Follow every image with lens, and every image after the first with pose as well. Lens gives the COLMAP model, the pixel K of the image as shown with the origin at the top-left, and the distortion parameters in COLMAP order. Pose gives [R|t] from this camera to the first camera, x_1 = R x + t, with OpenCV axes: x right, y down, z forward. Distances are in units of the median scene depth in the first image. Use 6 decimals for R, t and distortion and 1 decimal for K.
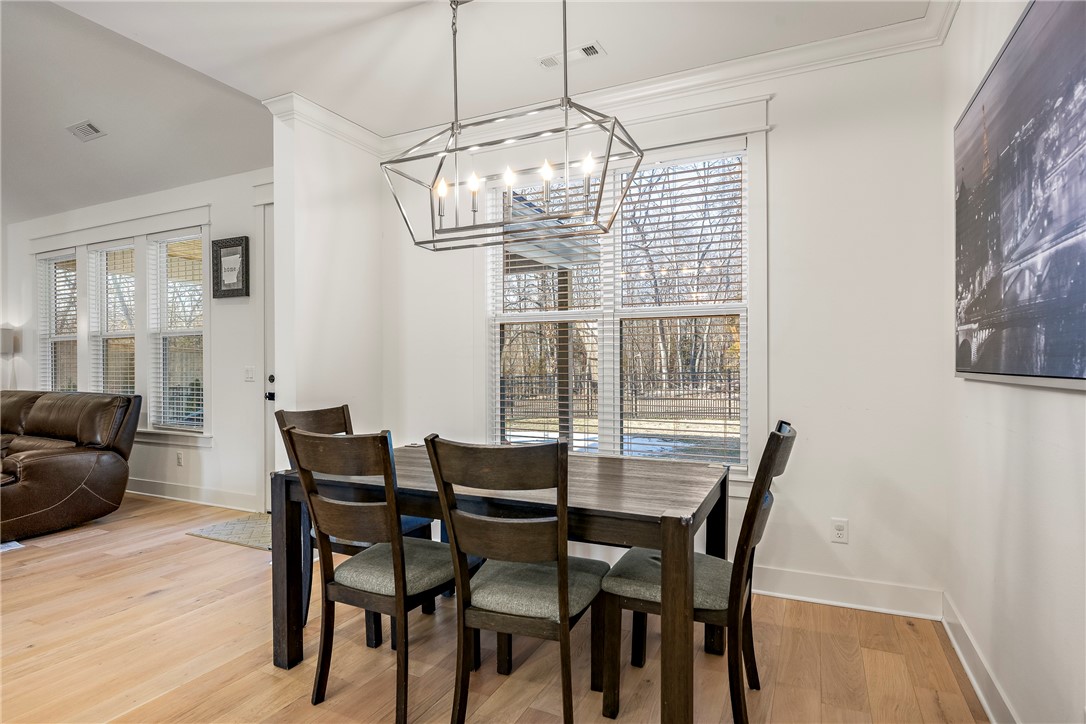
lens RADIAL K [[582.8, 0, 539.2], [0, 582.8, 363.4], [0, 0, 1]] dist [-0.000760, 0.000020]
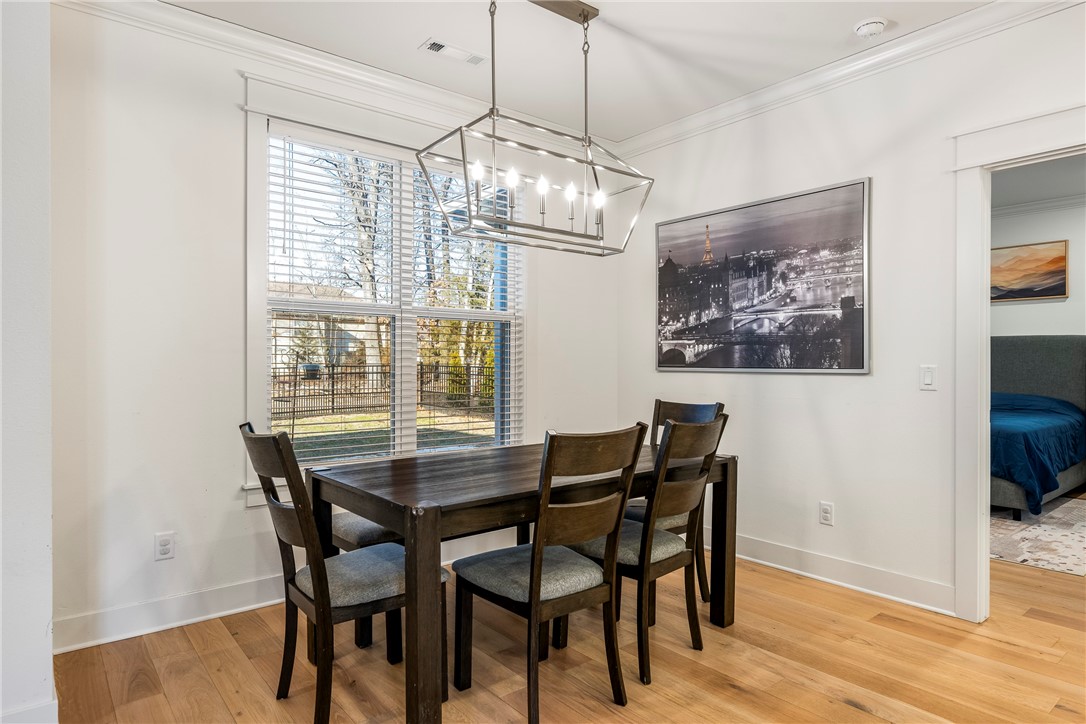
lens RADIAL K [[629.6, 0, 544.9], [0, 629.6, 364.3], [0, 0, 1]] dist [-0.001714, -0.000483]
pose [[0.423510, -0.000541, 0.905891, -1.258626], [-0.004383, 0.999987, 0.002646, 0.003378], [-0.905881, -0.005091, 0.423502, 0.590896]]
